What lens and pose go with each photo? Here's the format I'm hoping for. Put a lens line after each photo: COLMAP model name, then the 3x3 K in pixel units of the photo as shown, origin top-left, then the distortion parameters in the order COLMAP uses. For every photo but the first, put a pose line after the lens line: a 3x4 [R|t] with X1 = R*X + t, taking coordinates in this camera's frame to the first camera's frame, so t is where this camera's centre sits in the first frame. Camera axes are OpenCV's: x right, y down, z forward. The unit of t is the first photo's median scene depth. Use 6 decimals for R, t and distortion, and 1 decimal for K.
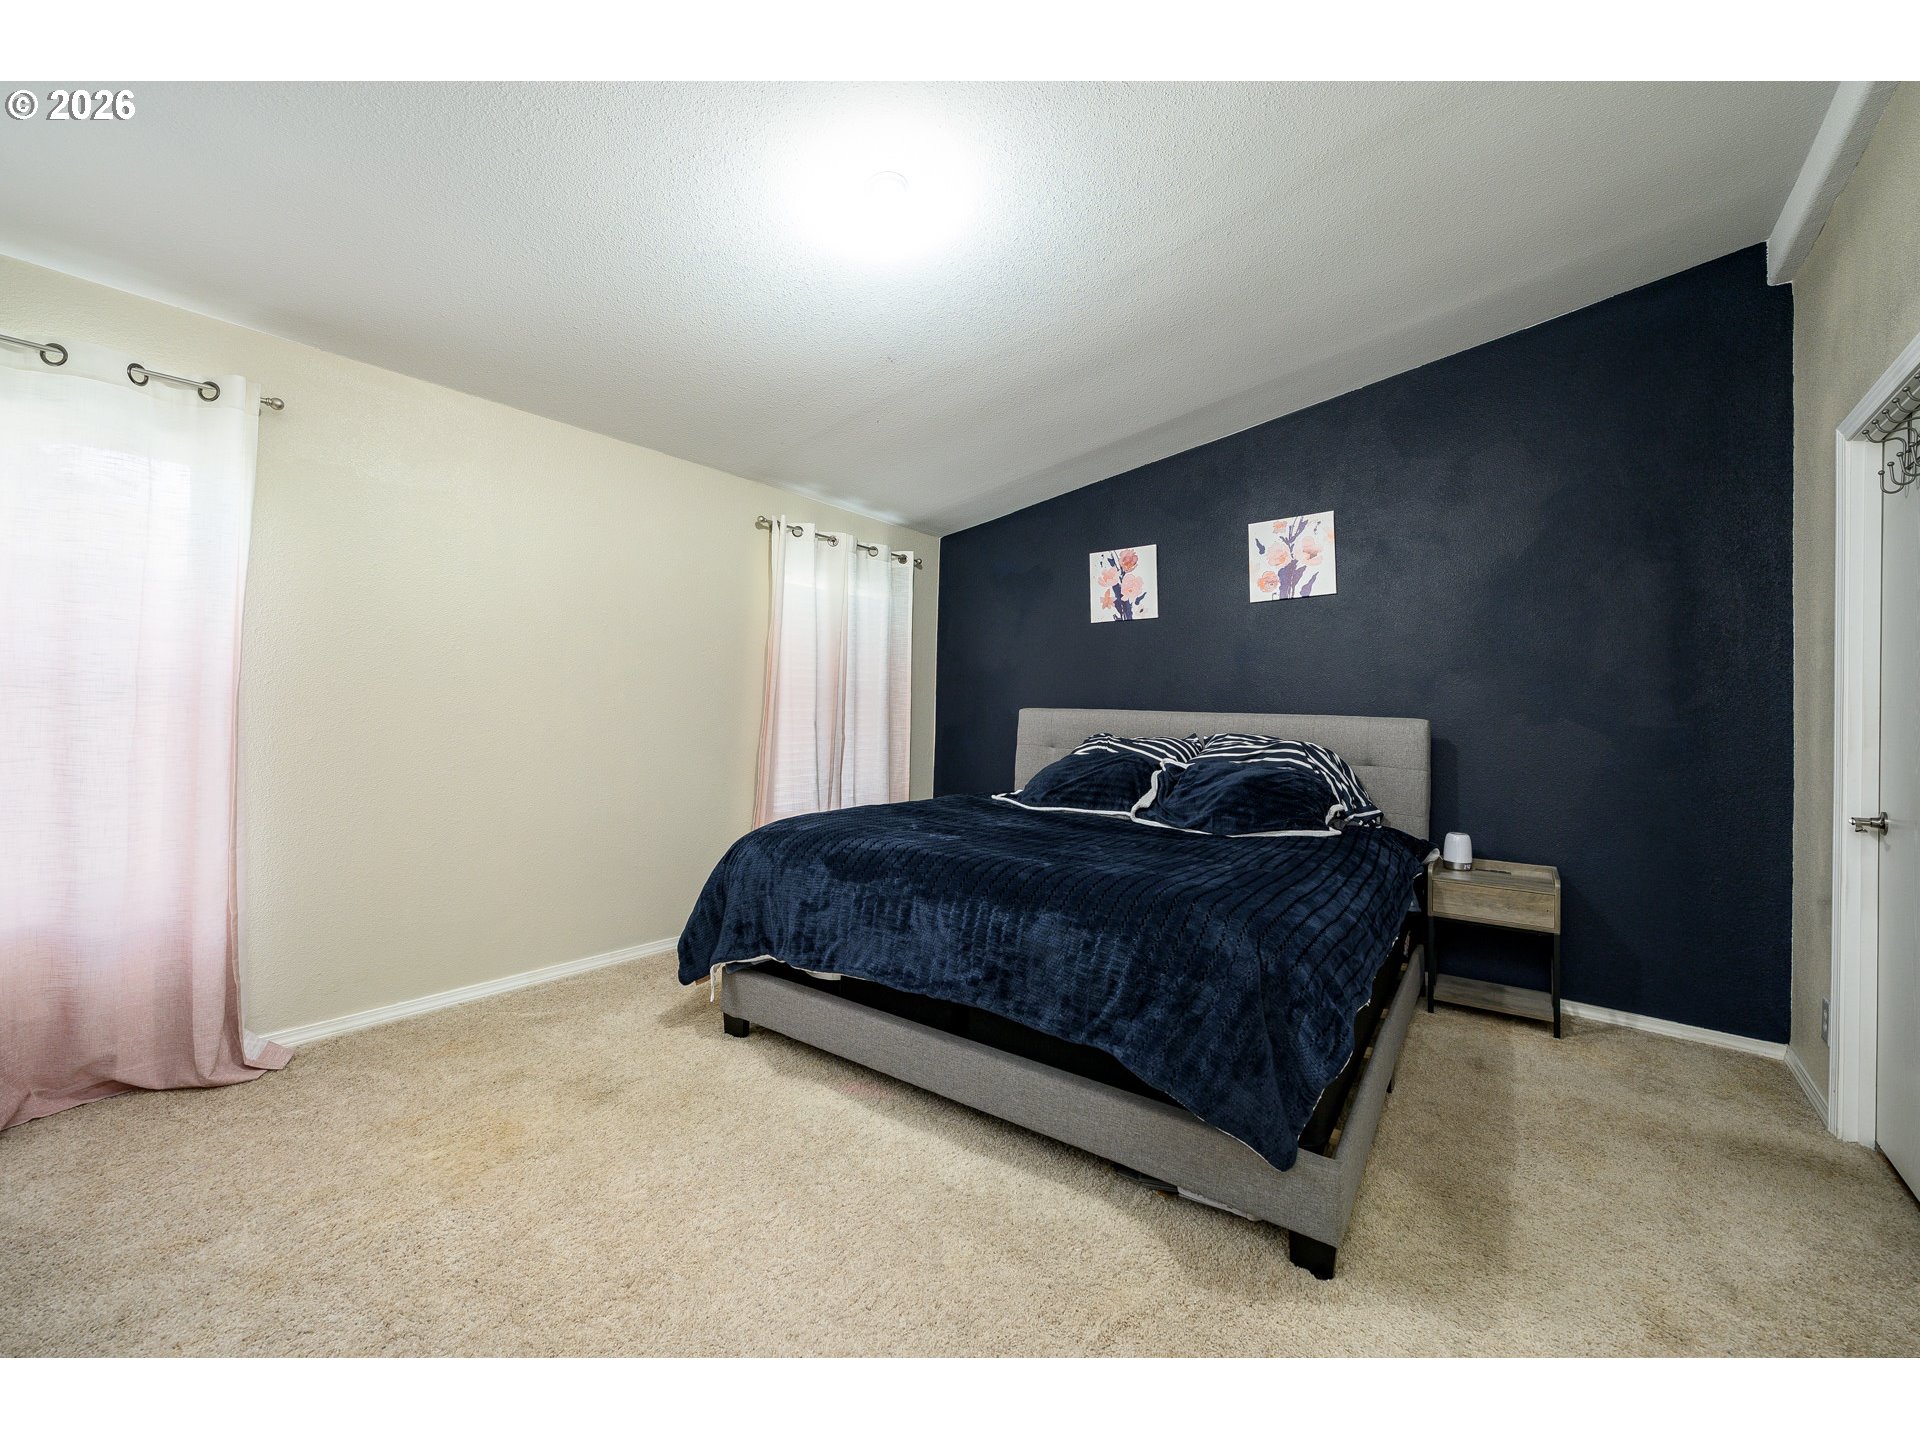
lens RADIAL K [[782.1, 0, 960.0], [0, 782.1, 720.0], [0, 0, 1]] dist [-0.003408, -0.000320]
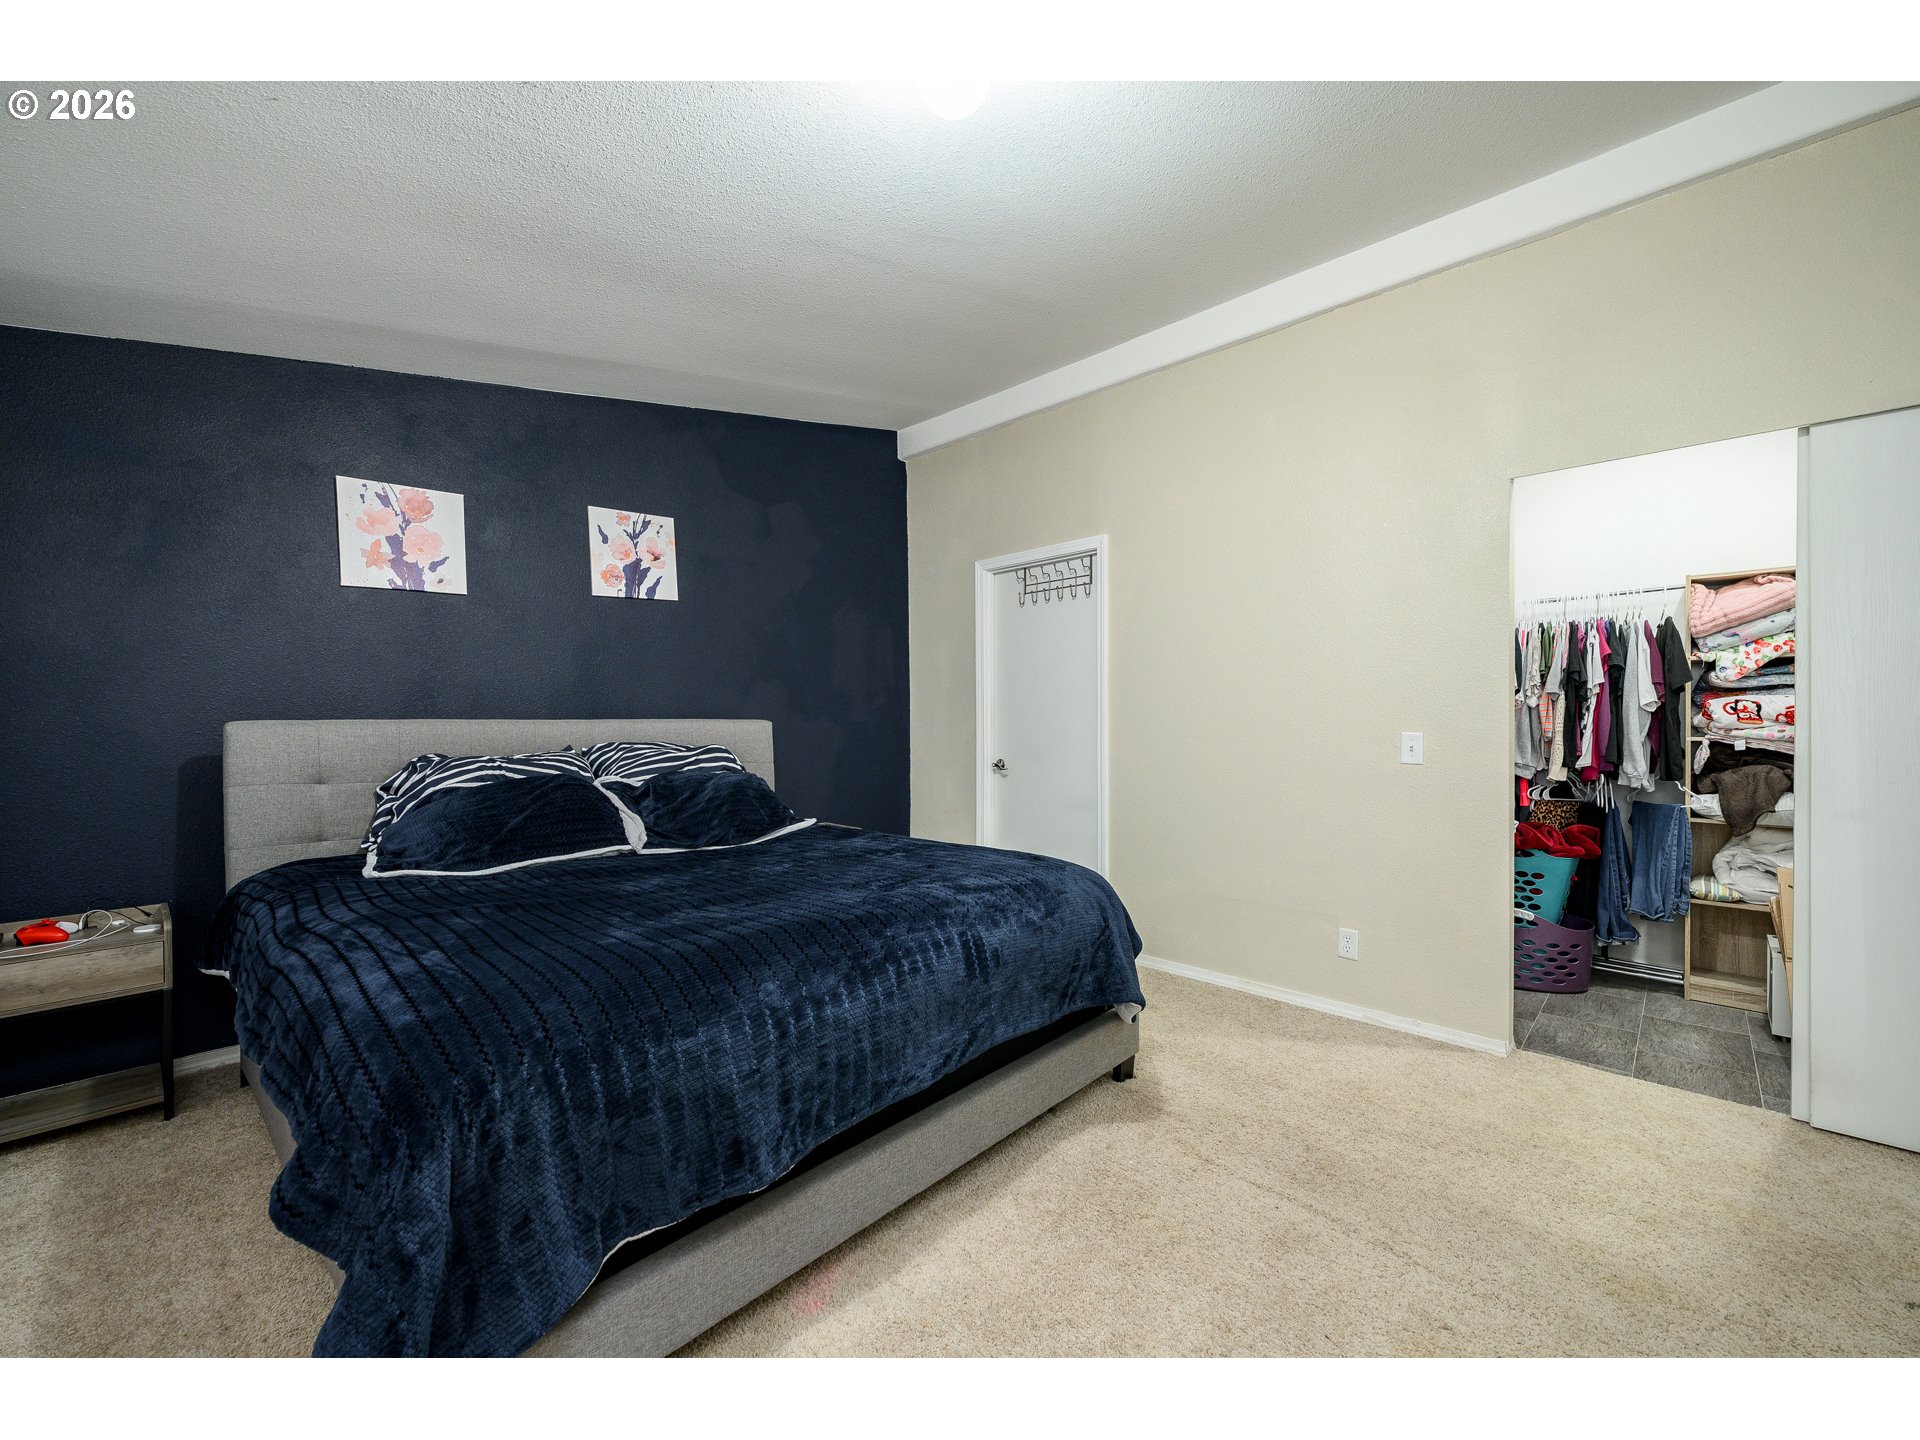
lens RADIAL K [[782.1, 0, 960.0], [0, 782.1, 720.0], [0, 0, 1]] dist [-0.003408, -0.000320]
pose [[0.112927, -0.023997, 0.993313, -0.480169], [0.026764, 0.999419, 0.021102, -0.016311], [-0.993243, 0.024202, 0.113503, 0.500442]]
